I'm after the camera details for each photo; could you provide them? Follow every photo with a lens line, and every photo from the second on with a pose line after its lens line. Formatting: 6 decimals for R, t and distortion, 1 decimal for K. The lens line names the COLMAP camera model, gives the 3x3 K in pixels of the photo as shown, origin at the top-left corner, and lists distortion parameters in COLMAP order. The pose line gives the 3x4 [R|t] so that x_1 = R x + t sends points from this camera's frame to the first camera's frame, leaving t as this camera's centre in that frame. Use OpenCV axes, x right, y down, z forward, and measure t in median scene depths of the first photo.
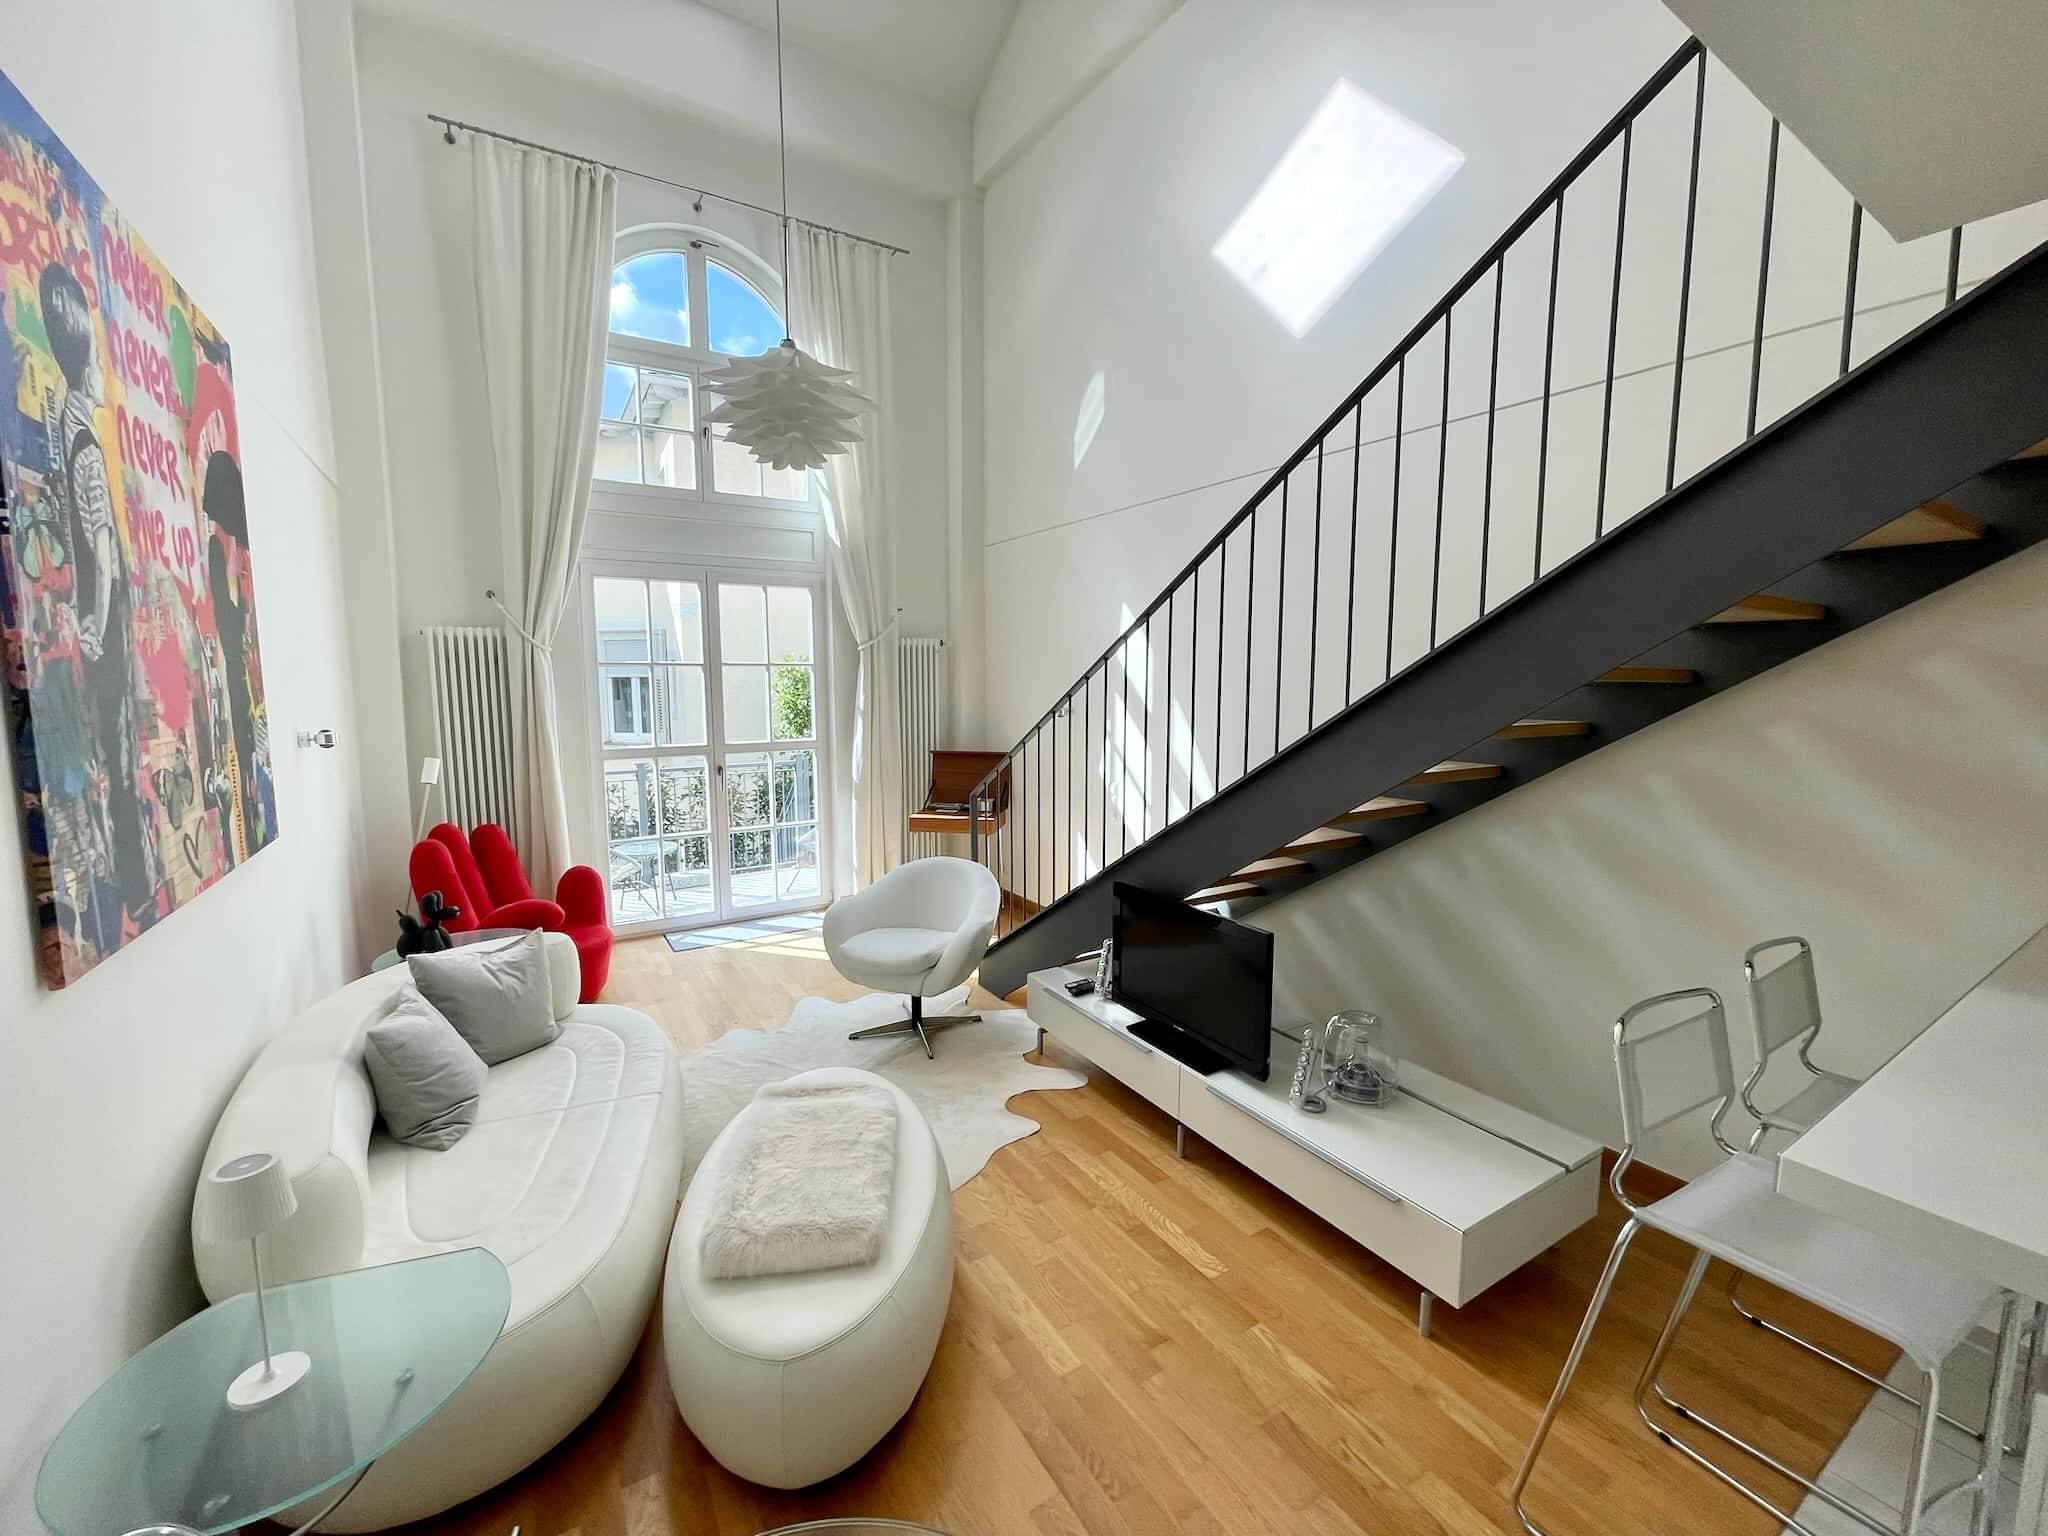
lens RADIAL K [[825.1, 0, 1021.7], [0, 825.1, 761.2], [0, 0, 1]] dist [0.000290, 0.000079]
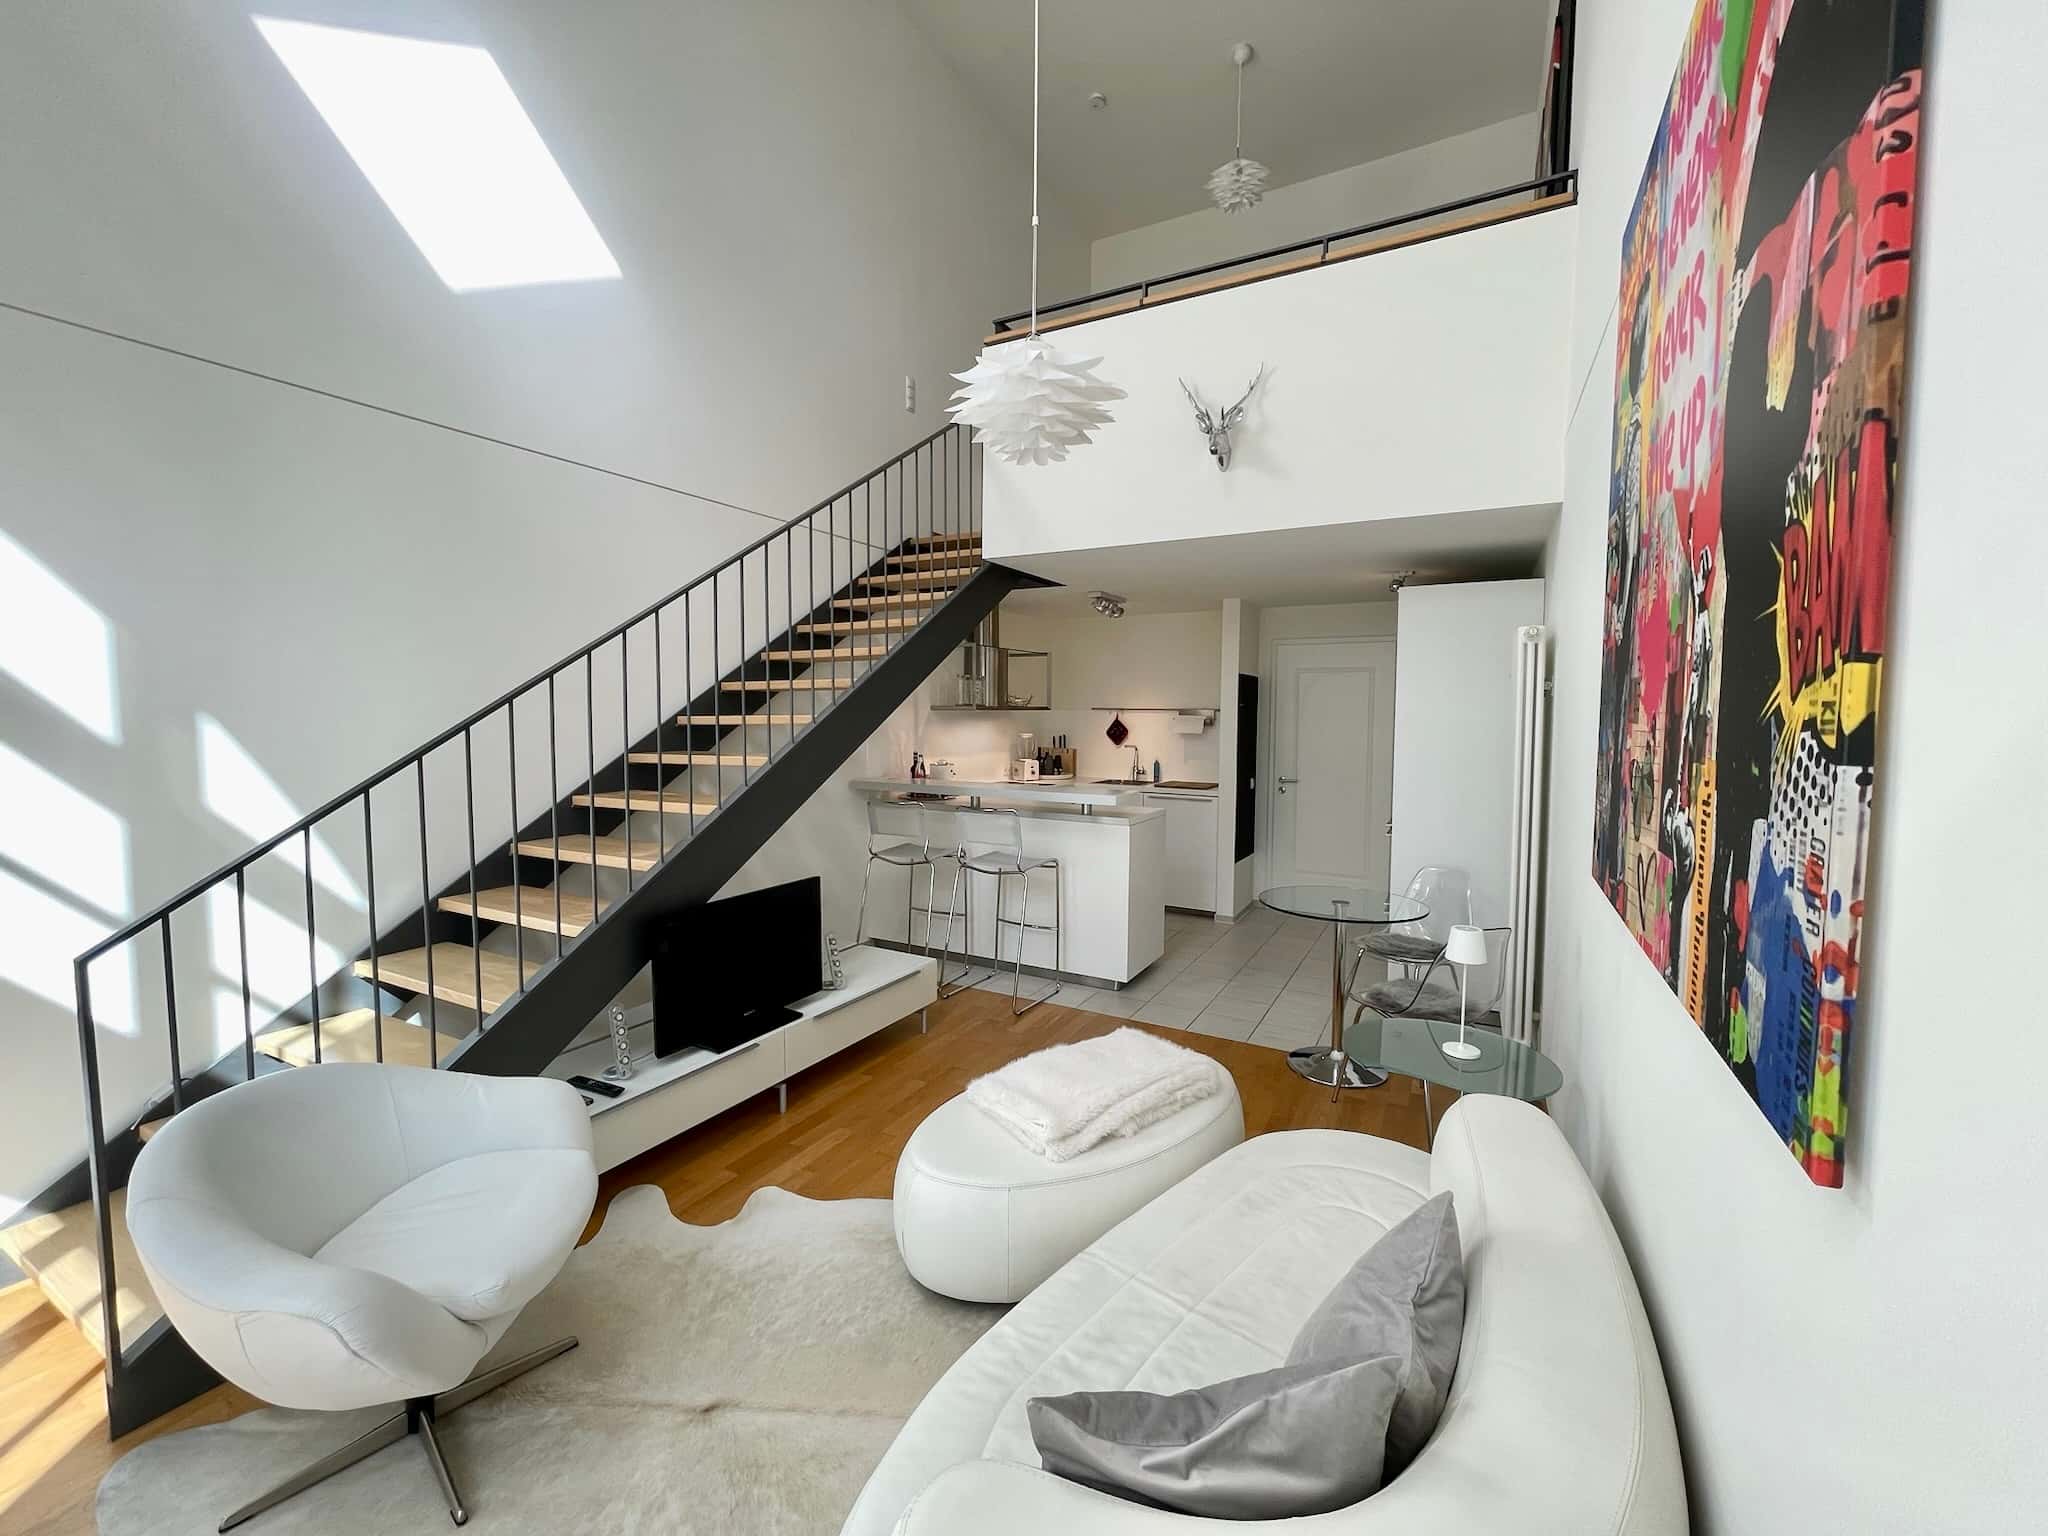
lens RADIAL K [[804.1, 0, 1017.6], [0, 804.1, 758.7], [0, 0, 1]] dist [-0.000055, 0.000019]
pose [[-0.479882, -0.053668, 0.875690, -1.193789], [0.087356, 0.990244, 0.108559, -0.112091], [-0.872973, 0.128592, -0.470512, 1.588857]]
